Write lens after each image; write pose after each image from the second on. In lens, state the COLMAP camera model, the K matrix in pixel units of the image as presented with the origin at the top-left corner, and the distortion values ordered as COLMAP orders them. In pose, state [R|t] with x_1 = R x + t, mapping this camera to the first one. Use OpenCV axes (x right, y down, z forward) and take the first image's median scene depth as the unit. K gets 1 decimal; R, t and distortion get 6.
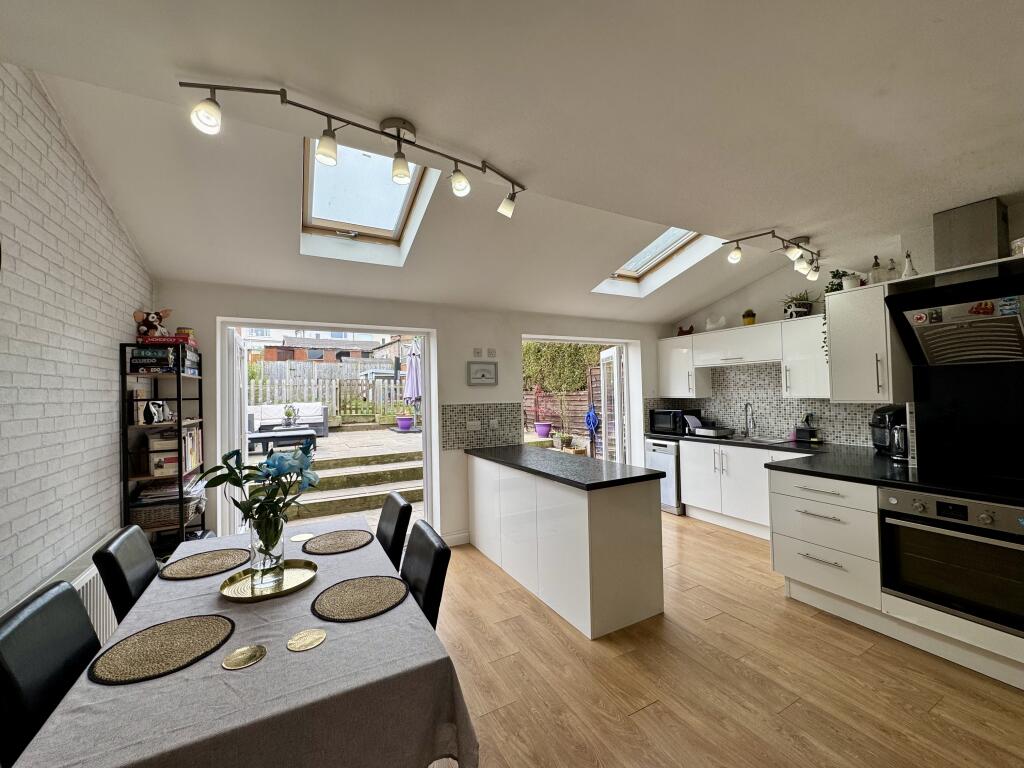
lens RADIAL K [[406.4, 0, 510.7], [0, 406.4, 384.6], [0, 0, 1]] dist [-0.003646, 0.000784]
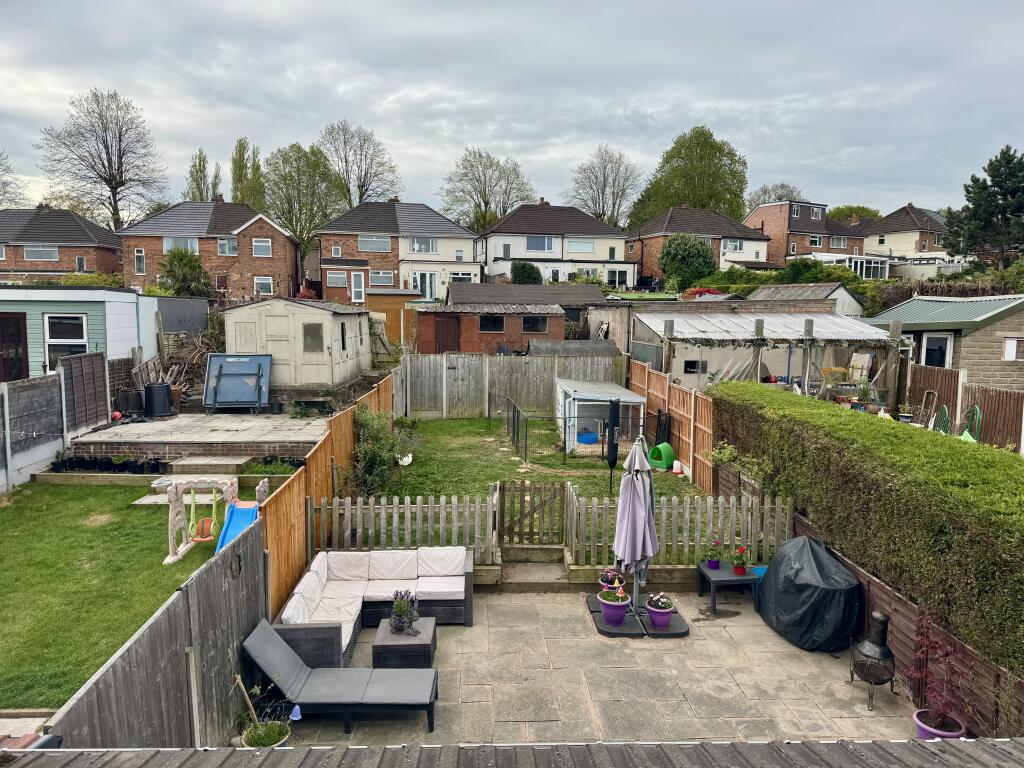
lens RADIAL K [[713.1, 0, 507.1], [0, 713.1, 380.5], [0, 0, 1]] dist [0.043716, -0.038749]
pose [[0.898579, 0.075297, -0.432304, -0.036576], [-0.021579, 0.991558, 0.127853, -0.569631], [0.438281, -0.105557, 0.892618, 0.365171]]
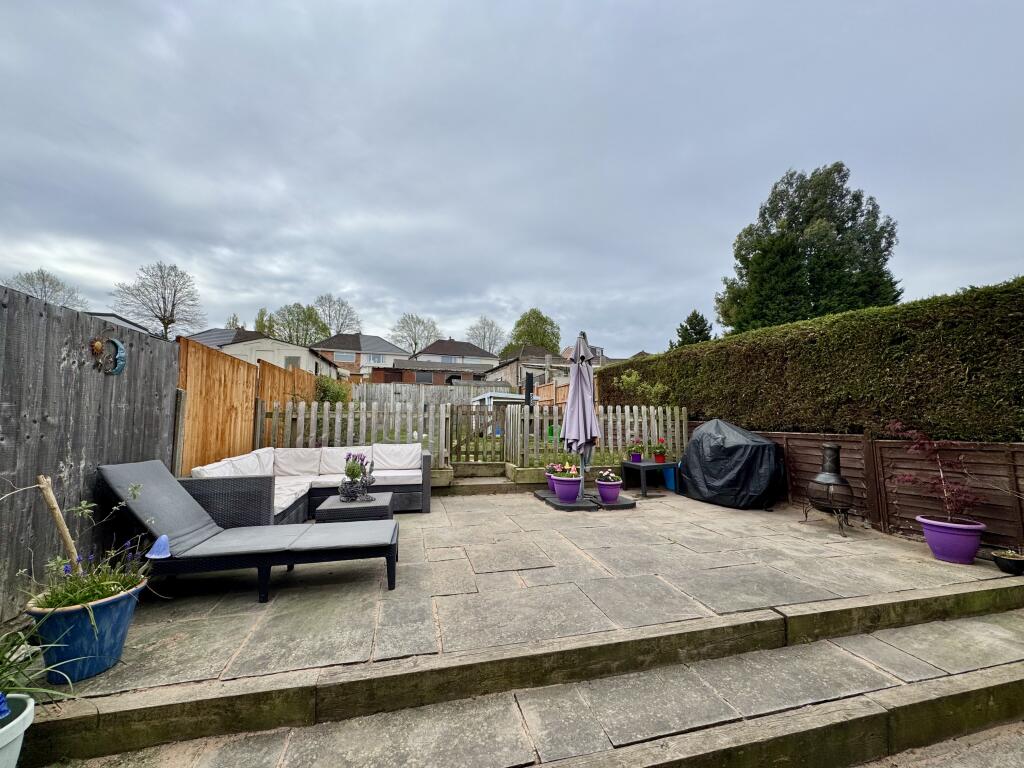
lens RADIAL K [[406.4, 0, 505.6], [0, 406.4, 386.4], [0, 0, 1]] dist [-0.003646, 0.000784]
pose [[0.966845, -0.001121, -0.255361, -0.395308], [-0.015825, 0.997805, -0.064297, -0.001902], [0.254873, 0.066206, 0.964705, 0.909229]]
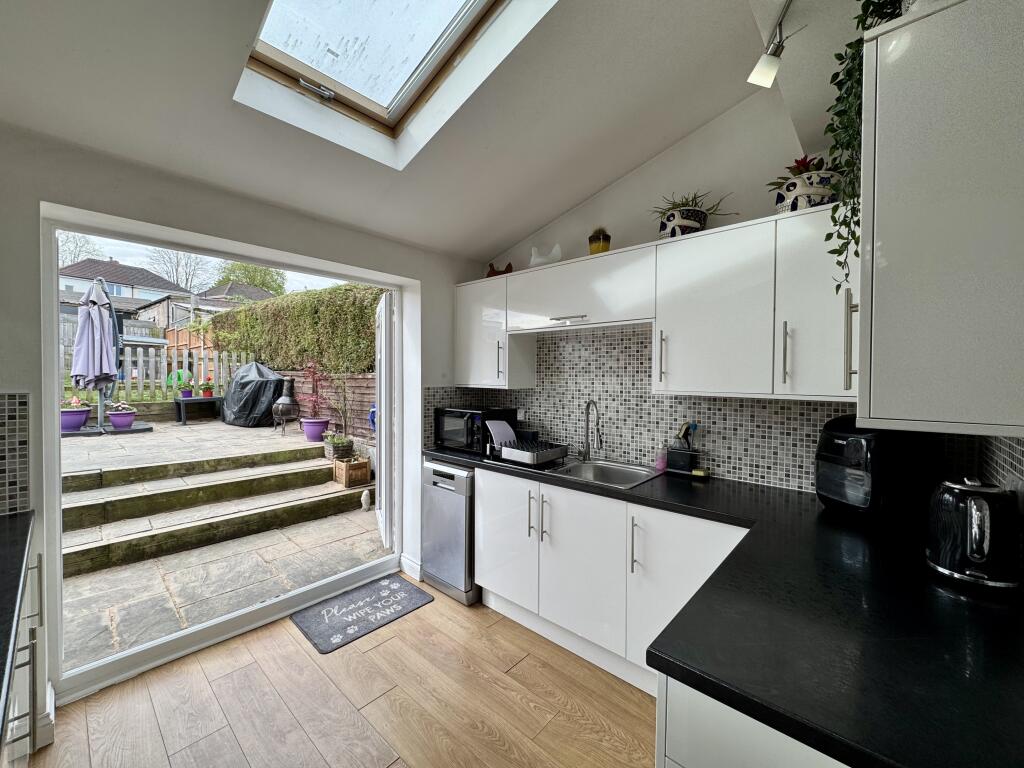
lens RADIAL K [[406.4, 0, 509.6], [0, 406.4, 380.8], [0, 0, 1]] dist [-0.003646, 0.000784]
pose [[0.941757, 0.025743, 0.335309, 0.270234], [-0.035505, 0.999104, 0.023016, 0.009219], [-0.334416, -0.033580, 0.941827, 0.475559]]
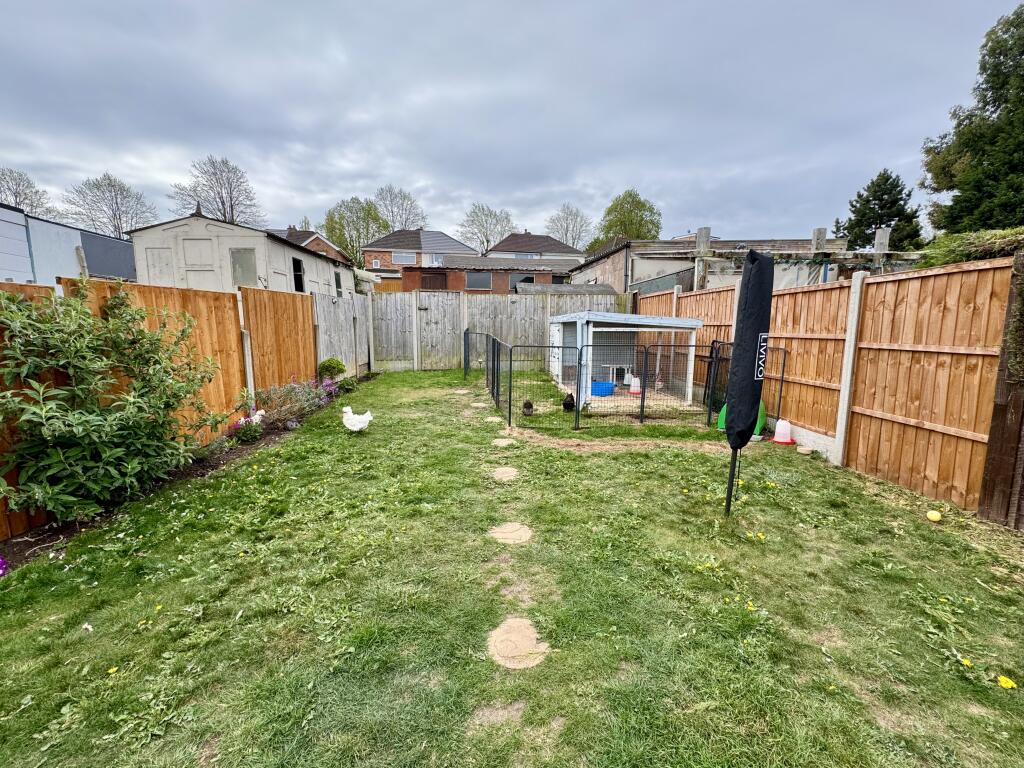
lens RADIAL K [[406.4, 0, 506.1], [0, 406.4, 388.0], [0, 0, 1]] dist [-0.003646, 0.000784]
pose [[0.899745, 0.088146, -0.427421, -0.829346], [-0.012651, 0.984246, 0.176349, -0.113189], [0.436232, -0.153262, 0.886686, 2.172596]]
